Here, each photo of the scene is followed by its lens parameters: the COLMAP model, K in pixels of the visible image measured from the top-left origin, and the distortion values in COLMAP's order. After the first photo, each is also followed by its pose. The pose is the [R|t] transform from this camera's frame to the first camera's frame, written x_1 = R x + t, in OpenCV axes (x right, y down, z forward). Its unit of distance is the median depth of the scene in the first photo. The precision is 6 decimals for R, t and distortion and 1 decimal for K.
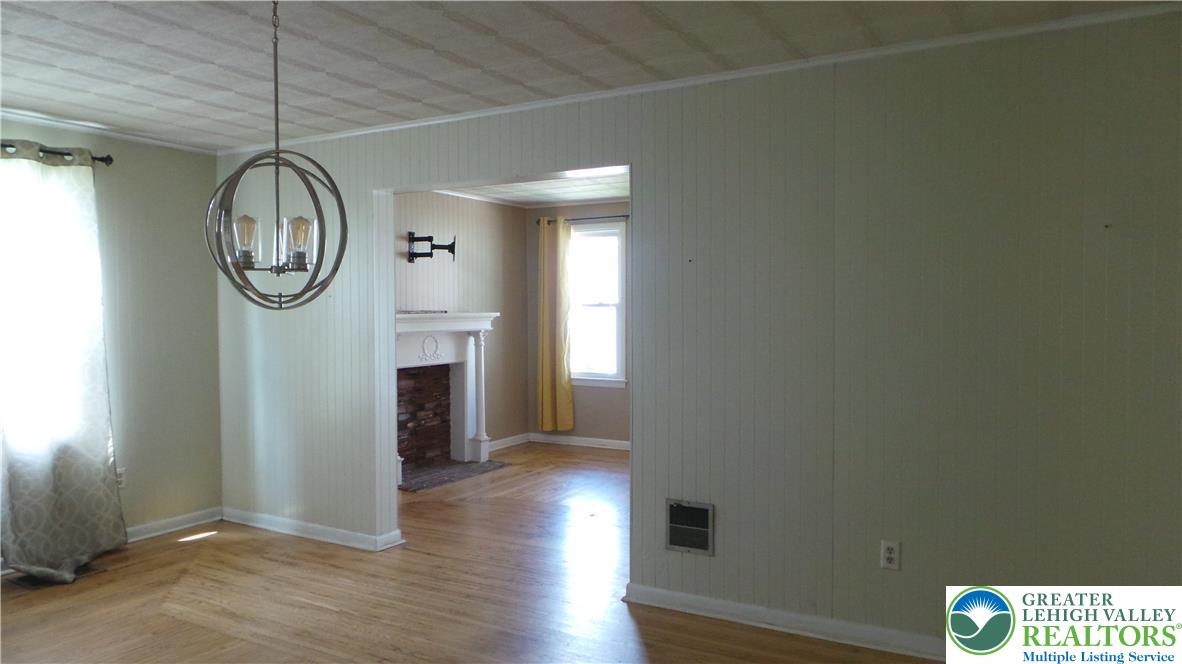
lens RADIAL K [[821.7, 0, 591.0], [0, 821.7, 332.0], [0, 0, 1]] dist [-0.000984, 0.002244]
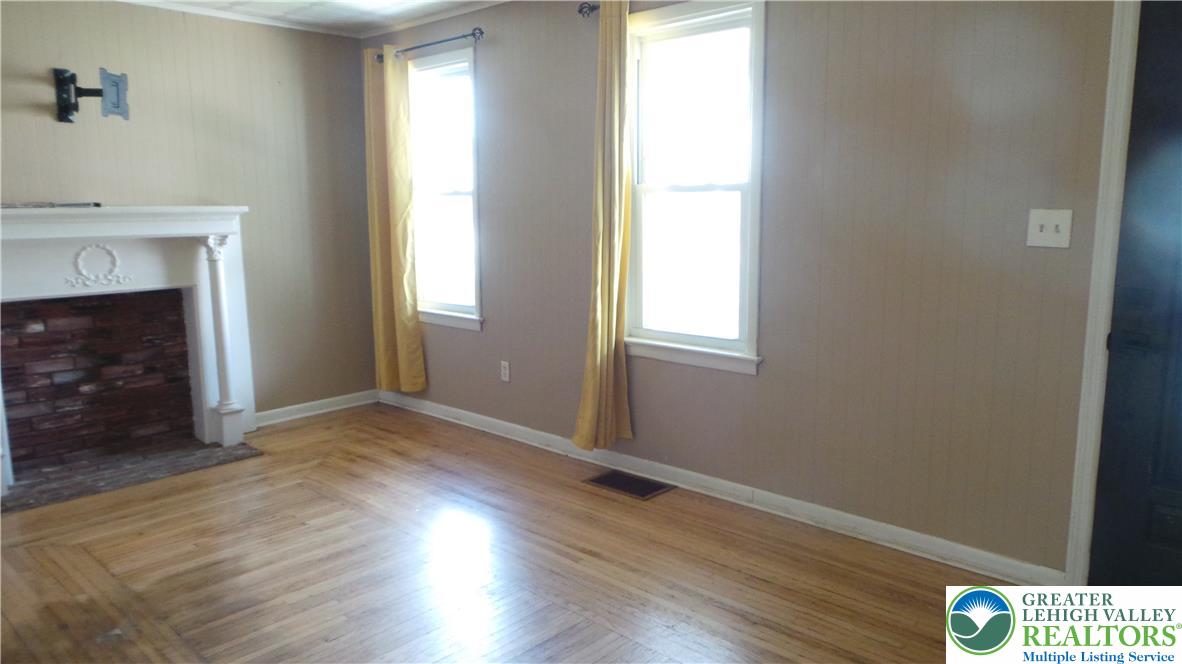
lens RADIAL K [[821.7, 0, 591.0], [0, 821.7, 332.0], [0, 0, 1]] dist [-0.000984, 0.002244]
pose [[0.973551, 0.030935, -0.226365, 0.280928], [-0.002185, 0.992007, 0.126166, -0.008677], [0.228458, -0.122335, 0.965837, 0.469407]]
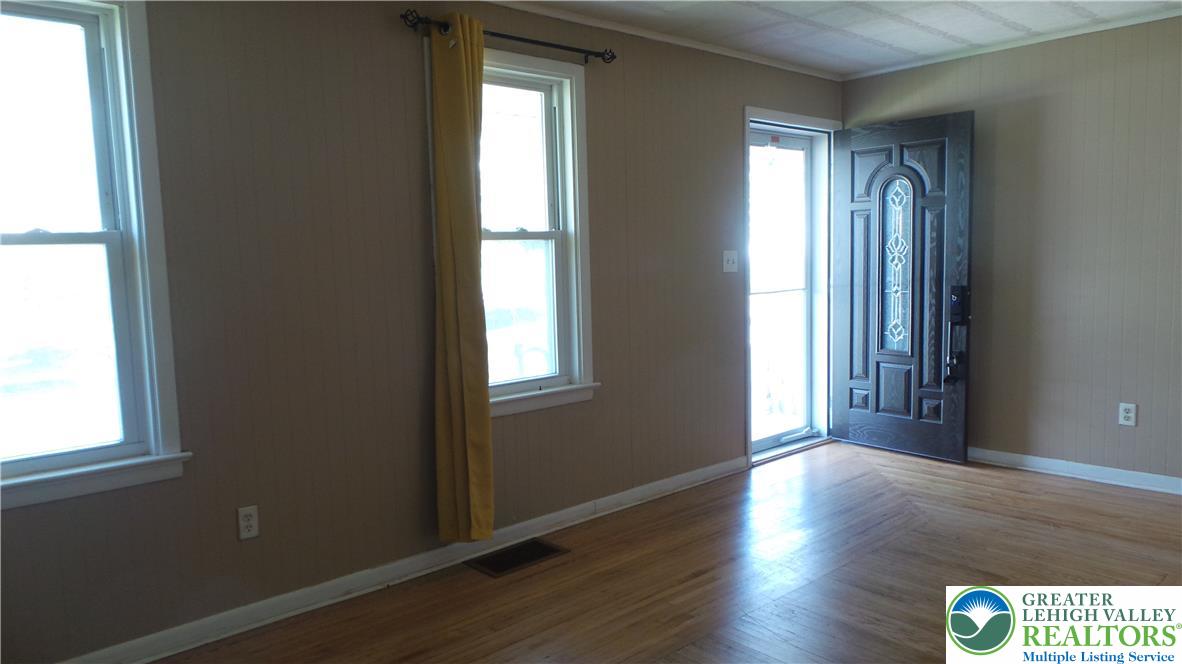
lens RADIAL K [[821.7, 0, 591.0], [0, 821.7, 332.0], [0, 0, 1]] dist [-0.000984, 0.002244]
pose [[0.294606, -0.097885, 0.950592, -0.469702], [0.049658, 0.994964, 0.087065, -0.019733], [-0.954328, 0.021554, 0.297983, 0.918699]]
